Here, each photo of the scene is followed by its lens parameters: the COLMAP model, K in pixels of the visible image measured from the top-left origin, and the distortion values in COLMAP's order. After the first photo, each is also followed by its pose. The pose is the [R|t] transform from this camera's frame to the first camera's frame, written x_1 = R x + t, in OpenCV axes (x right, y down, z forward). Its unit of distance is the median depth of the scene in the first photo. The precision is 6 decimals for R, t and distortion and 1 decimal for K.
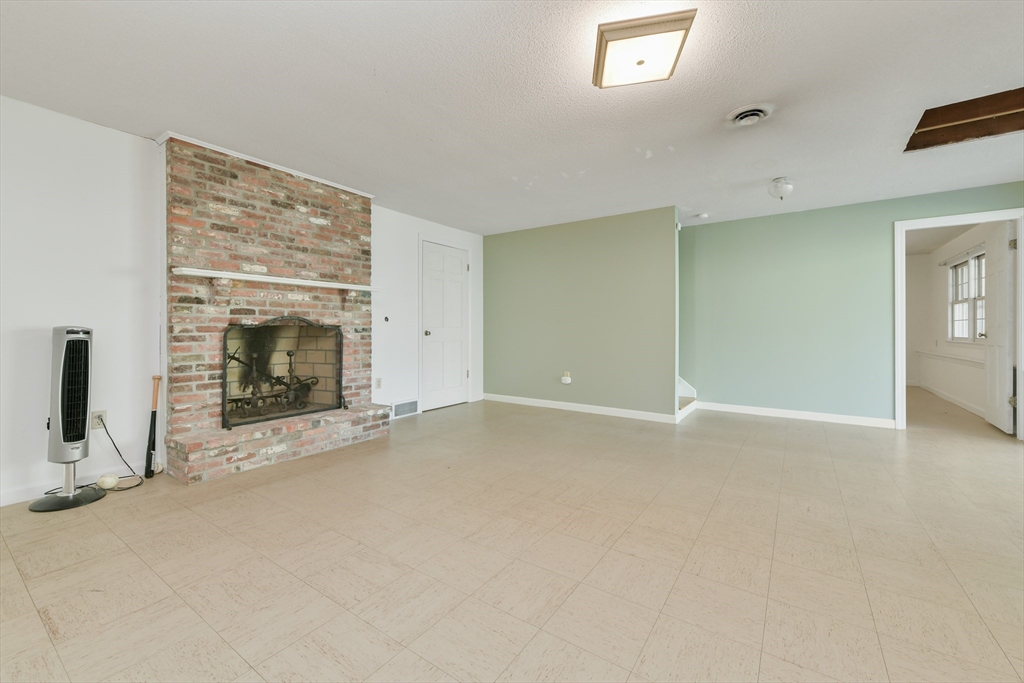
lens RADIAL K [[416.6, 0, 515.0], [0, 416.6, 329.9], [0, 0, 1]] dist [-0.001447, 0.002290]
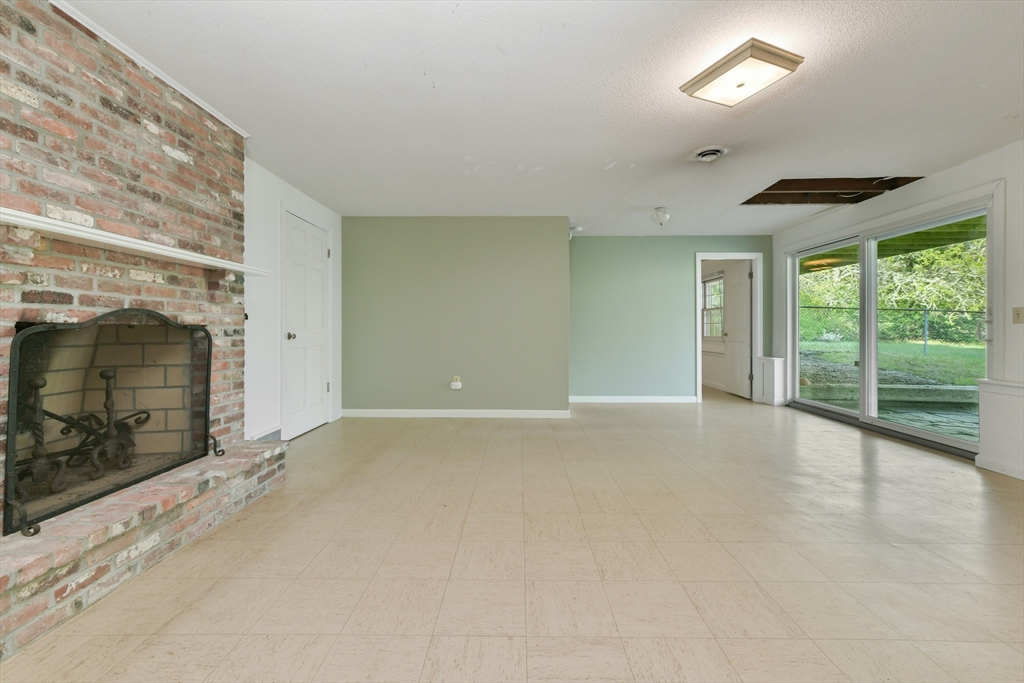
lens RADIAL K [[416.6, 0, 515.0], [0, 416.6, 329.9], [0, 0, 1]] dist [-0.001447, 0.002290]
pose [[0.829614, -0.000146, 0.558338, -0.403839], [0.001359, 0.999998, -0.001758, -0.002071], [-0.558336, 0.002218, 0.829612, 0.219223]]
